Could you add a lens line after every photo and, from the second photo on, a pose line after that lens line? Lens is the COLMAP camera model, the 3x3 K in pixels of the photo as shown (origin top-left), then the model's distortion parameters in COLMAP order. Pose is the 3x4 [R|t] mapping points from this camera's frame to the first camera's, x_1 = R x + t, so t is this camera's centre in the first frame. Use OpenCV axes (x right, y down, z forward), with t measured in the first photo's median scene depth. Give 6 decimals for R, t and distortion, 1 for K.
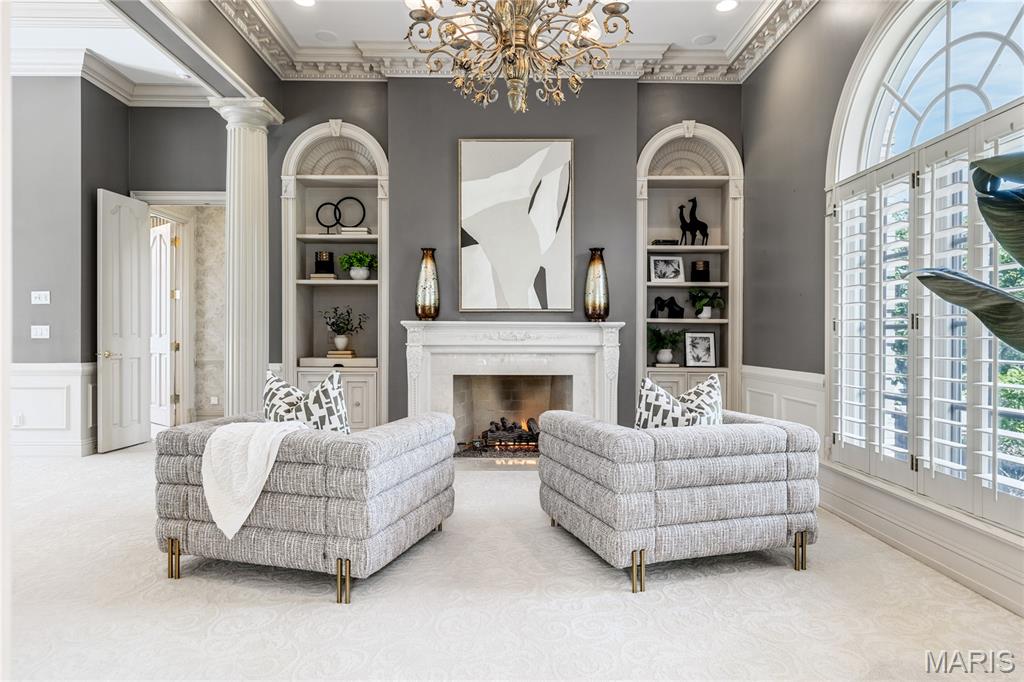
lens RADIAL K [[609.7, 0, 512.0], [0, 609.7, 341.0], [0, 0, 1]] dist [-0.001604, 0.000674]
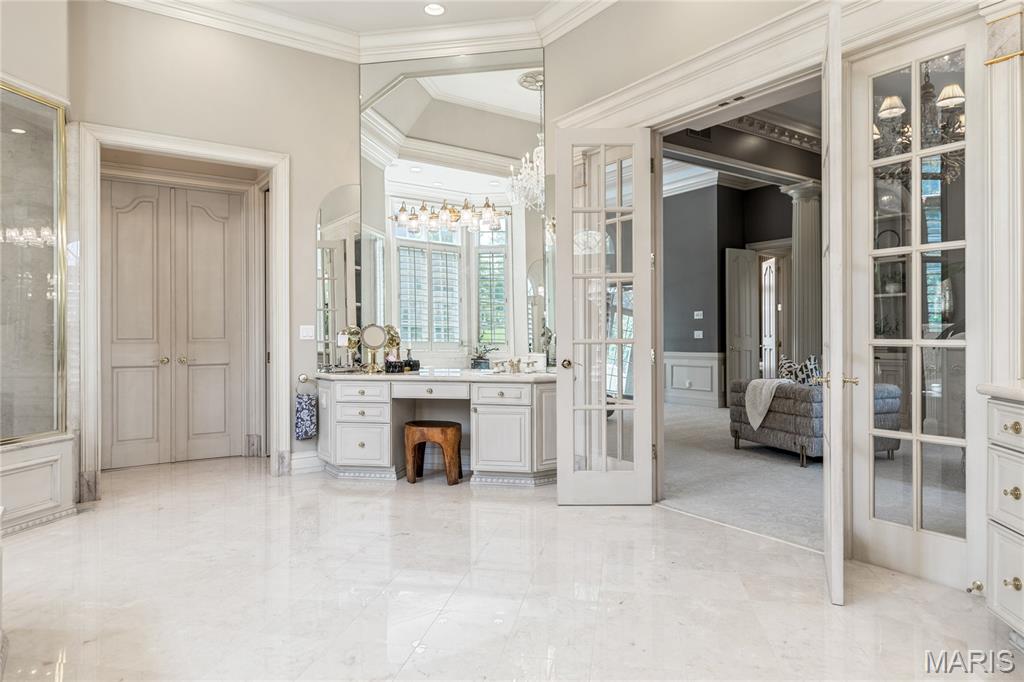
lens RADIAL K [[635.8, 0, 512.0], [0, 635.8, 341.0], [0, 0, 1]] dist [-0.002177, -0.000232]
pose [[0.560000, -0.000933, -0.828492, 0.816764], [0.001770, 0.999998, 0.000070, 0.004026], [0.828491, -0.001506, 0.560001, -0.866290]]
